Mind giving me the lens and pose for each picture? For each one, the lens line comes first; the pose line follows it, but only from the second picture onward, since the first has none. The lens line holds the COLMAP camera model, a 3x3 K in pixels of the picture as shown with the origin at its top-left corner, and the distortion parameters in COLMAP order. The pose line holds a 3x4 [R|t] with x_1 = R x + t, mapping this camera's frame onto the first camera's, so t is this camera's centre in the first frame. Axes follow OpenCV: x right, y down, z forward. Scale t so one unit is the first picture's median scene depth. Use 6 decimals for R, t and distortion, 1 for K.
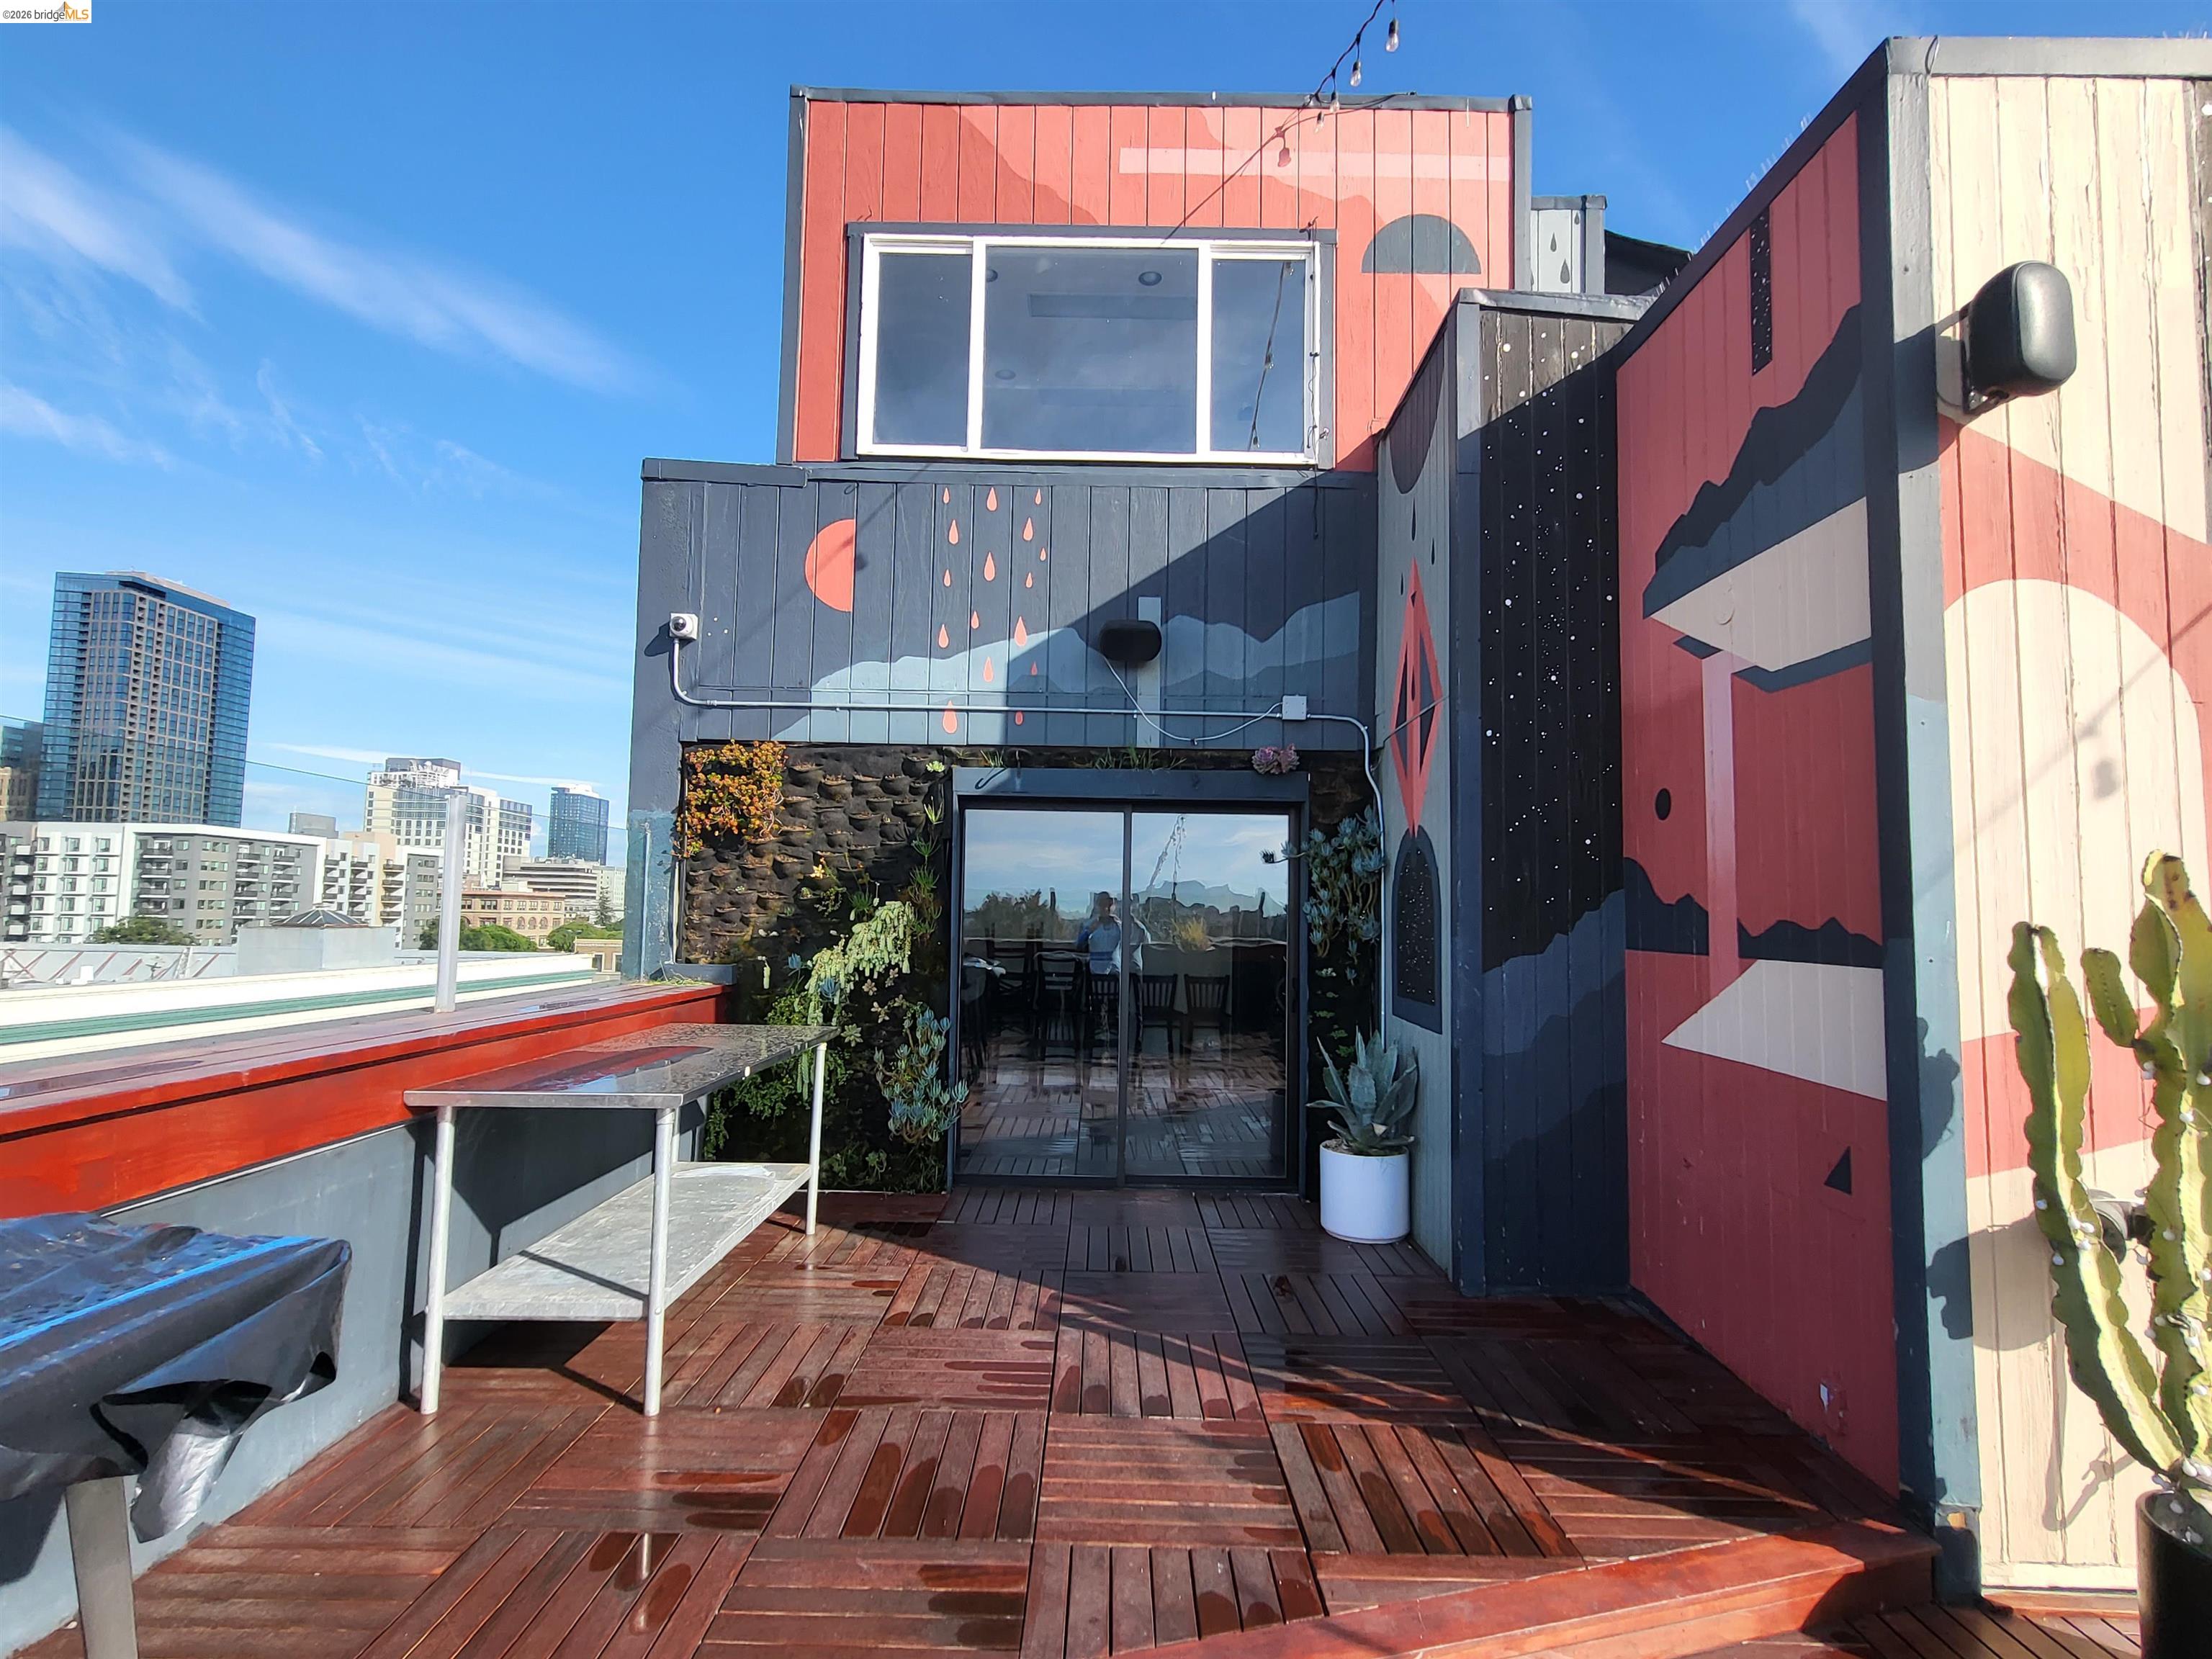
lens RADIAL K [[1091.9, 0, 1098.4], [0, 1091.9, 834.9], [0, 0, 1]] dist [0.017485, -0.005818]
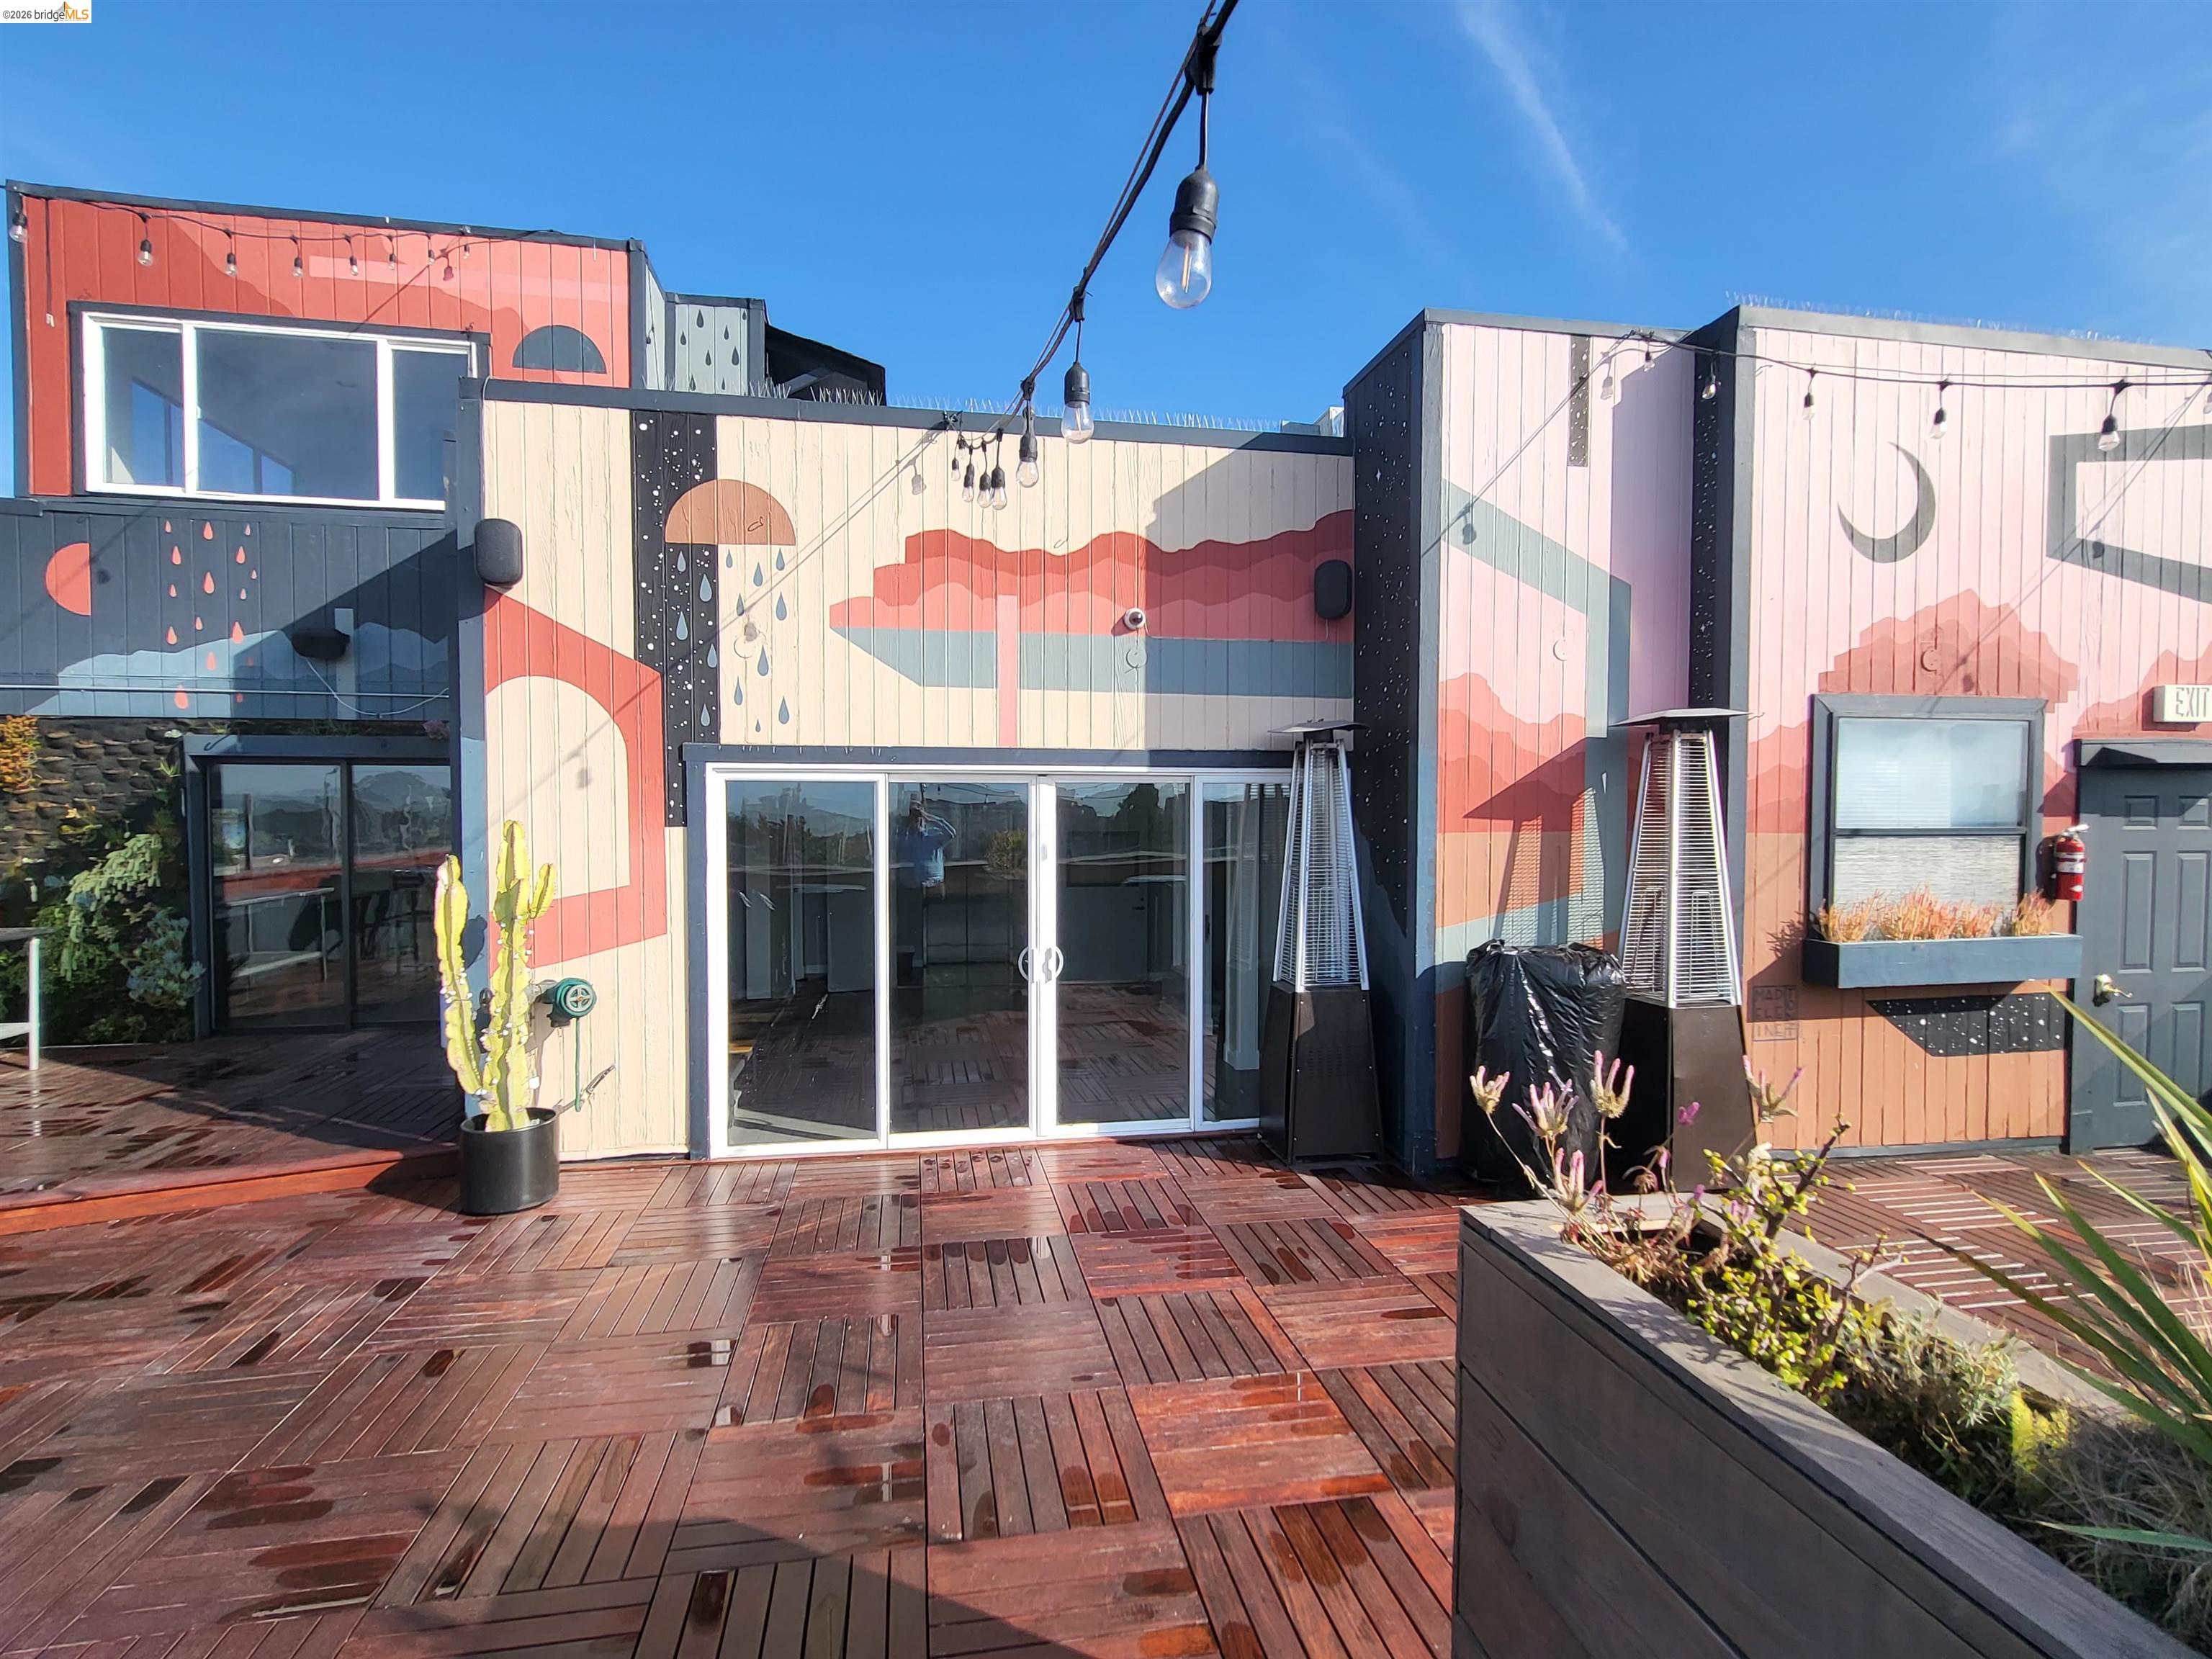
lens RADIAL K [[1091.9, 0, 1098.4], [0, 1091.9, 834.9], [0, 0, 1]] dist [0.017485, -0.005818]
pose [[0.982373, -0.022334, 0.185591, 0.719564], [0.003786, 0.995011, 0.099694, -0.070183], [-0.186891, -0.097234, 0.977557, -0.554529]]
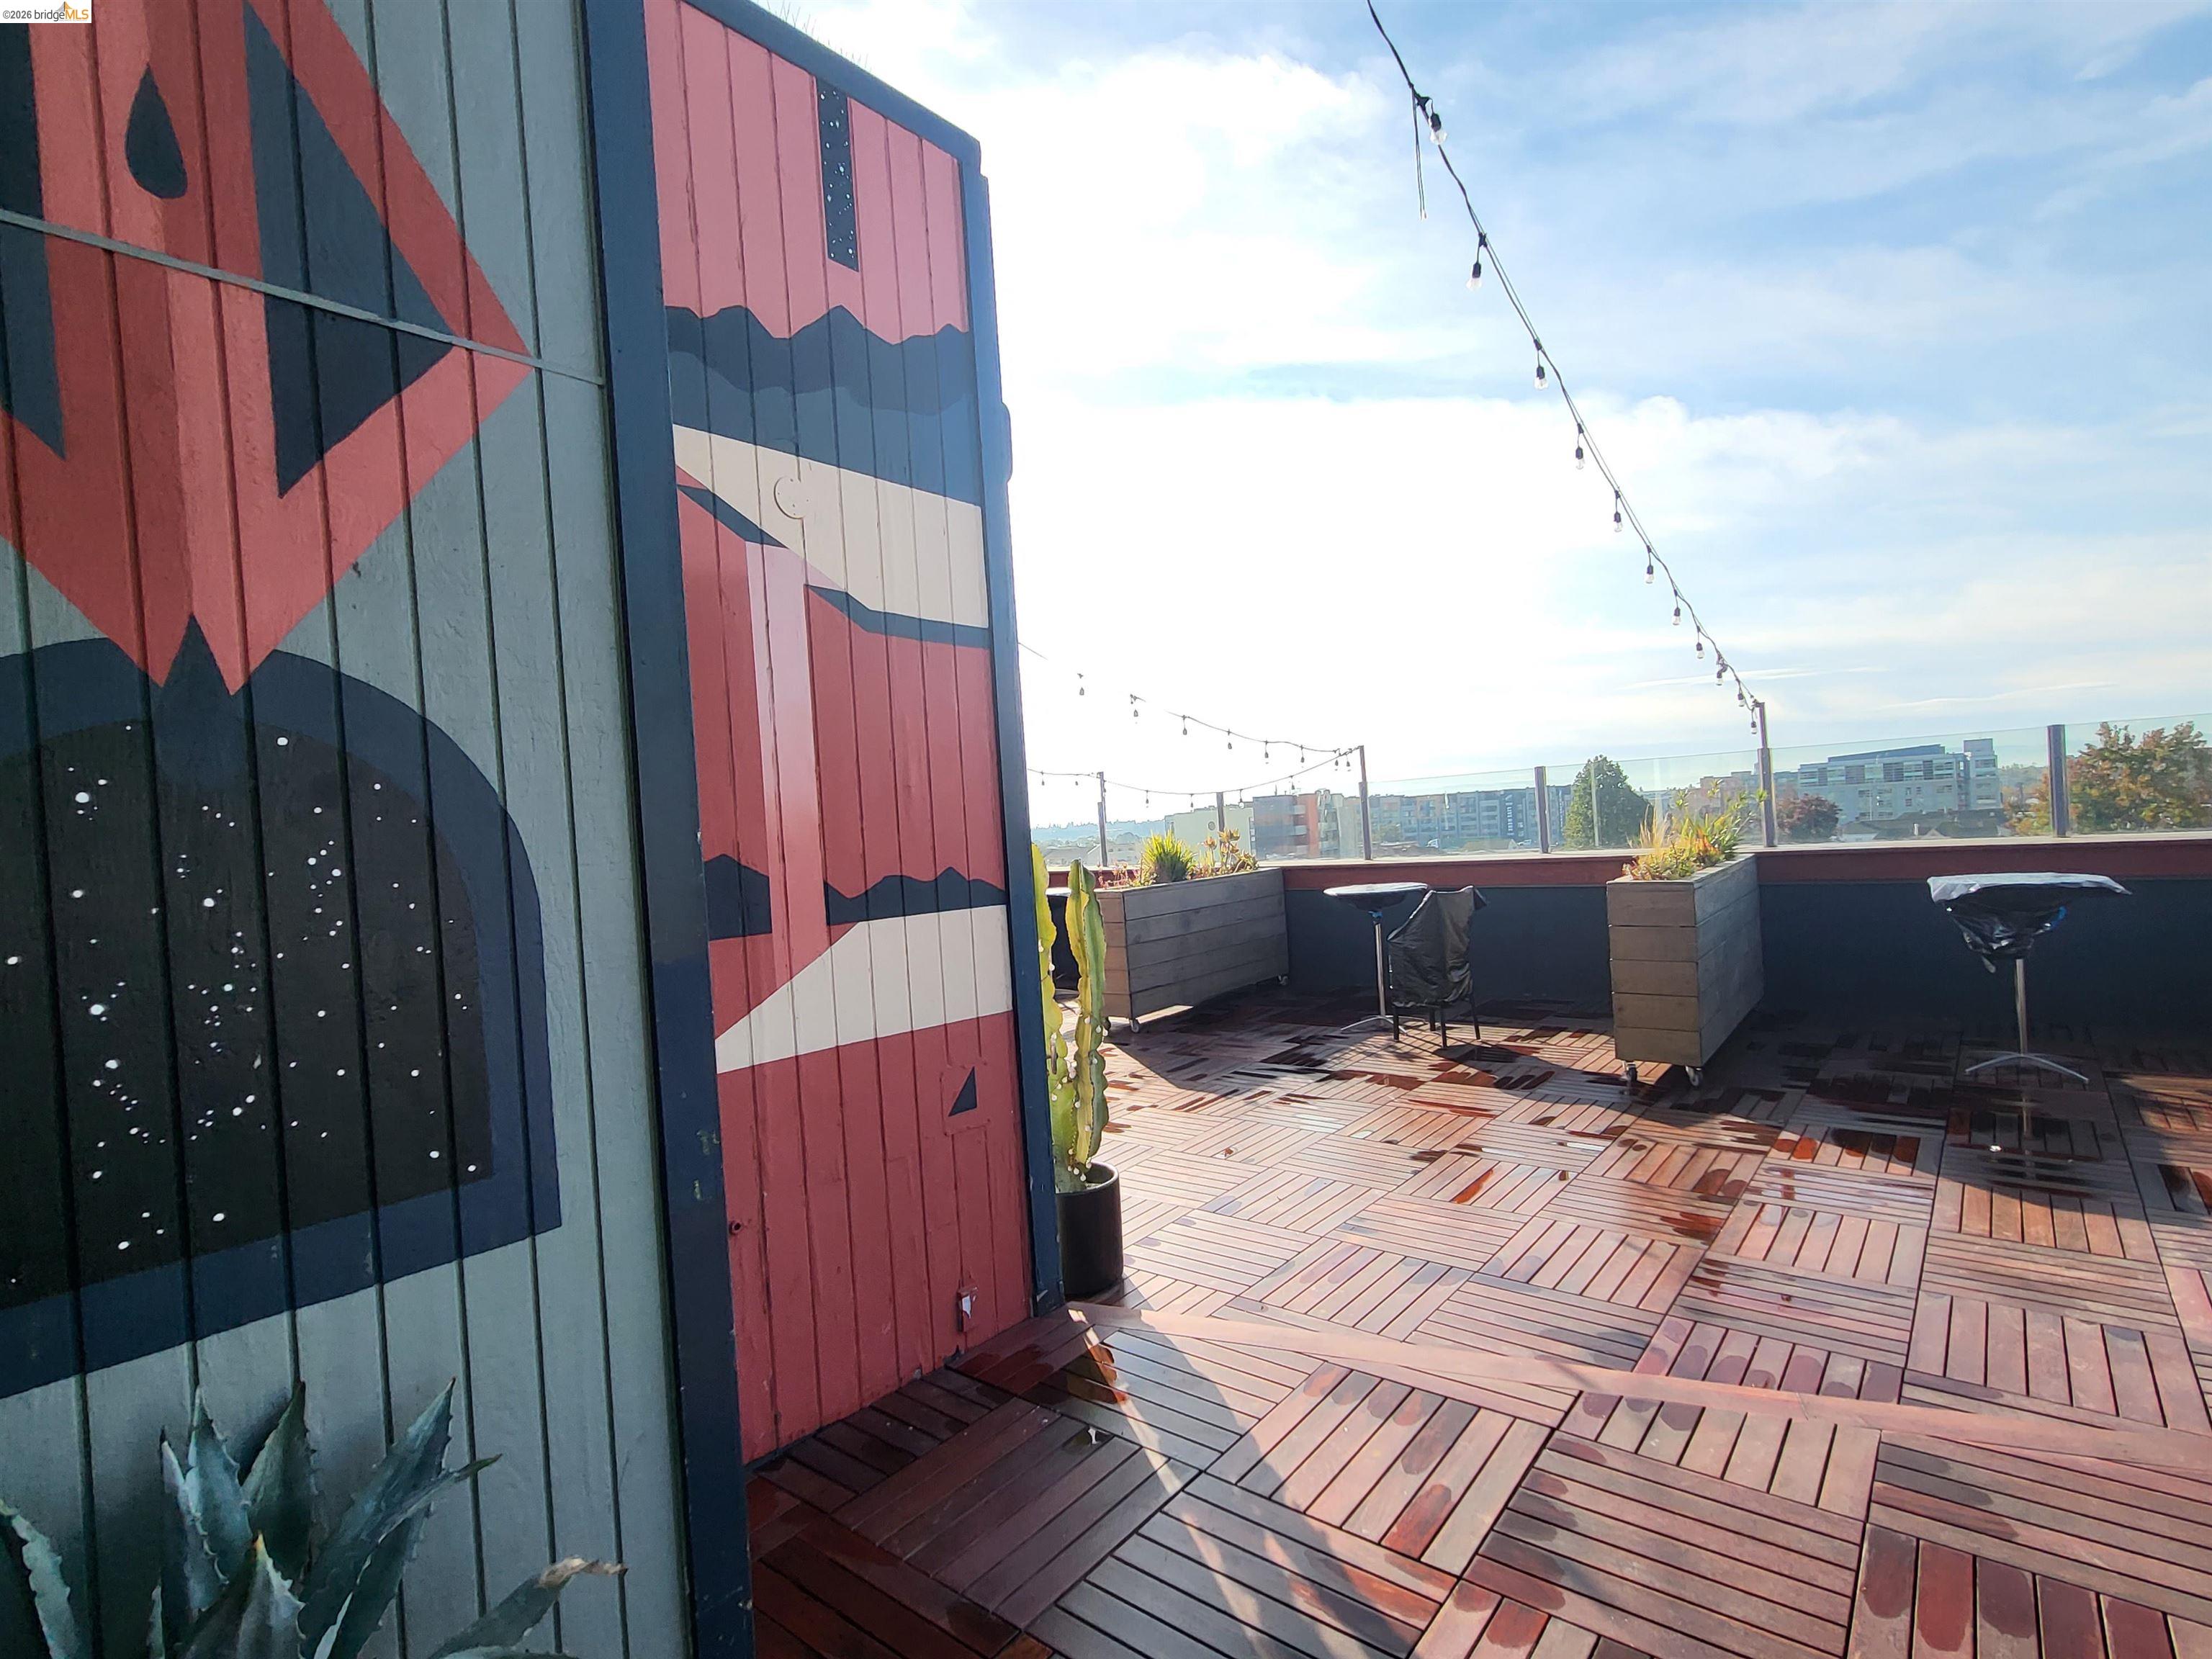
lens RADIAL K [[1091.9, 0, 1098.4], [0, 1091.9, 834.9], [0, 0, 1]] dist [0.017485, -0.005818]
pose [[-0.778798, 0.020602, 0.626936, -0.066144], [-0.000657, 0.999433, -0.033658, 0.043011], [-0.627274, -0.026624, -0.778343, 0.942890]]
